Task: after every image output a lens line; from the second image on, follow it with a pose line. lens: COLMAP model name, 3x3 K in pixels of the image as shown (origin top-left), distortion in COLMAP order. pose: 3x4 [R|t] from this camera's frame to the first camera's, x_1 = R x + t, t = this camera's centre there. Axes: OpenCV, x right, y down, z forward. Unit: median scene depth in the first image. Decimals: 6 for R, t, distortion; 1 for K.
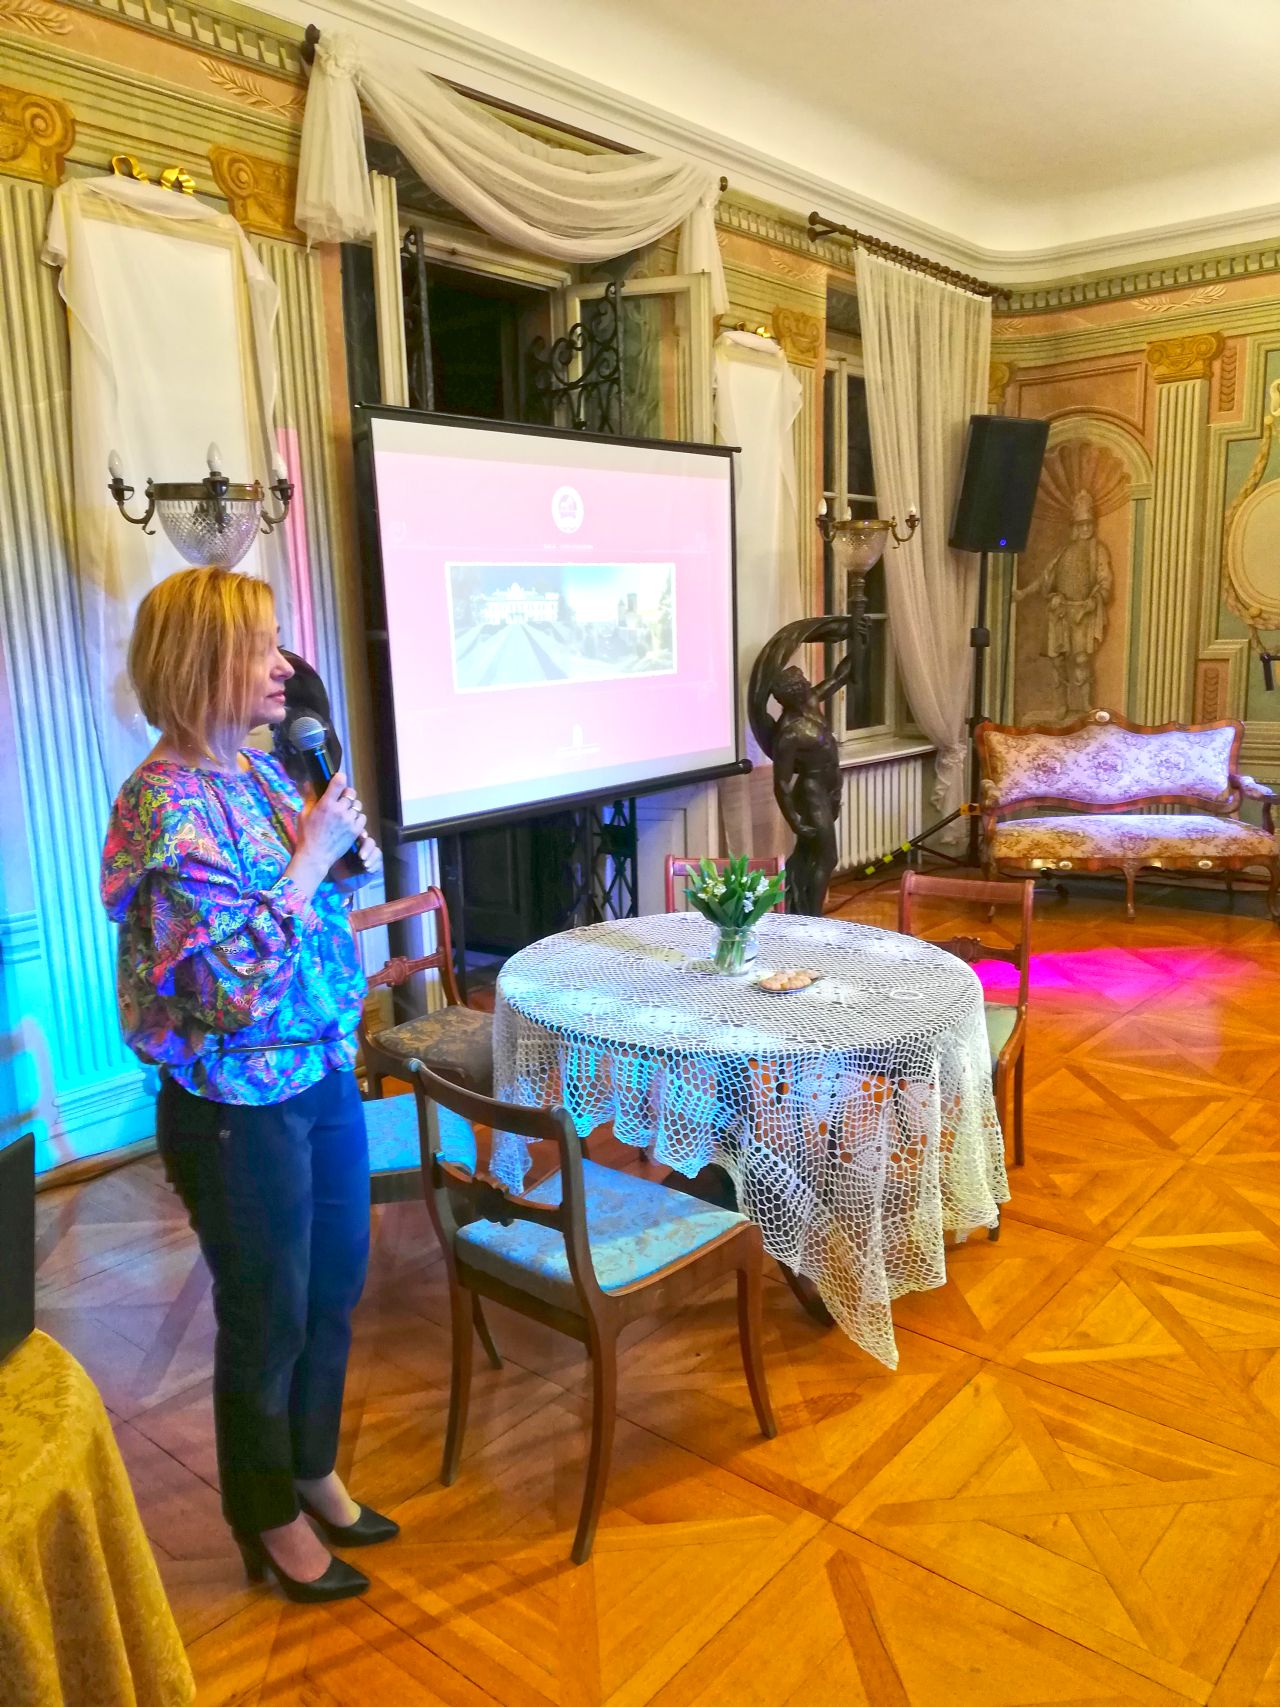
lens RADIAL K [[1326.5, 0, 639.7], [0, 1326.5, 856.5], [0, 0, 1]] dist [0.001113, -0.008830]
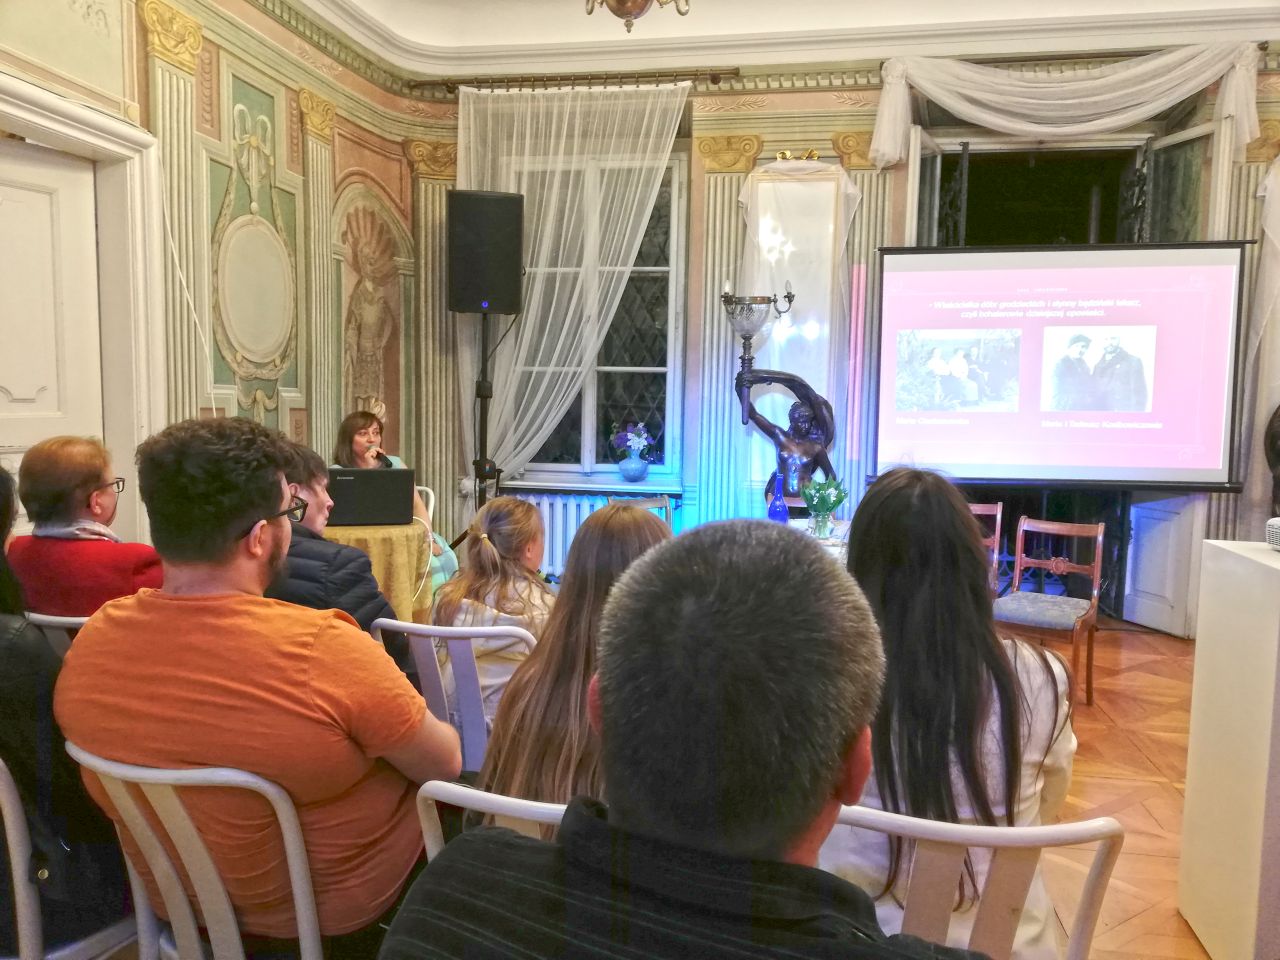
lens RADIAL K [[994.7, 0, 641.8], [0, 994.7, 485.8], [0, 0, 1]] dist [0.001113, -0.008830]
pose [[0.489880, 0.106947, -0.865205, 0.910575], [-0.181310, 0.983245, 0.018880, 0.025455], [0.852728, 0.147621, 0.501062, 0.053765]]
